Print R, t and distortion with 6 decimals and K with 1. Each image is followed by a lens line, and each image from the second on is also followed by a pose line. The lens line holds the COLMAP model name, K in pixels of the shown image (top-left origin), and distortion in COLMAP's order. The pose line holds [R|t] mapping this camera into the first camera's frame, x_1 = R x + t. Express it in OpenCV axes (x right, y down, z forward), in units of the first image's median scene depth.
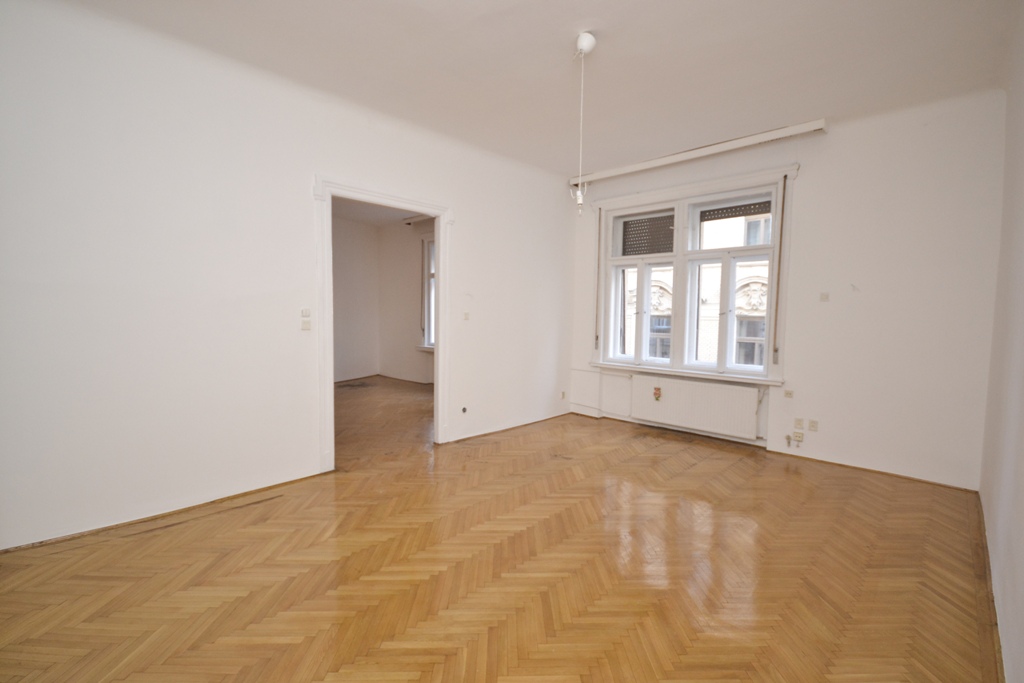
lens RADIAL K [[464.9, 0, 510.5], [0, 464.9, 343.2], [0, 0, 1]] dist [-0.001266, 0.000013]
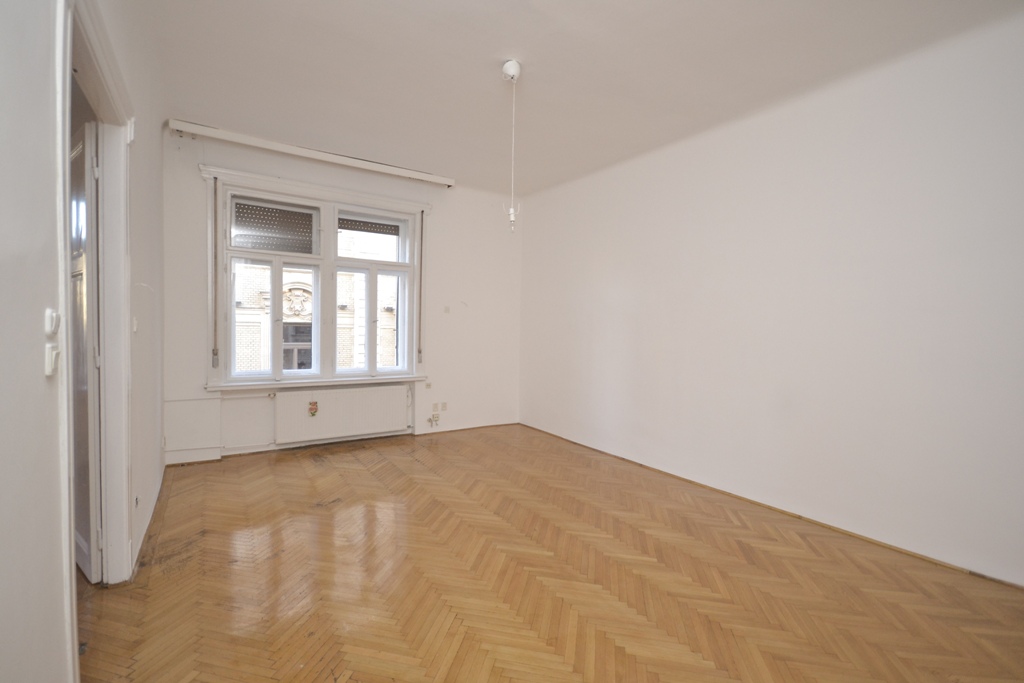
lens RADIAL K [[464.9, 0, 505.8], [0, 464.9, 344.5], [0, 0, 1]] dist [-0.001266, 0.000013]
pose [[0.212906, -0.047763, 0.975904, -0.499694], [0.046746, 0.998159, 0.038654, -0.034955], [-0.975954, 0.037390, 0.214747, 0.447922]]
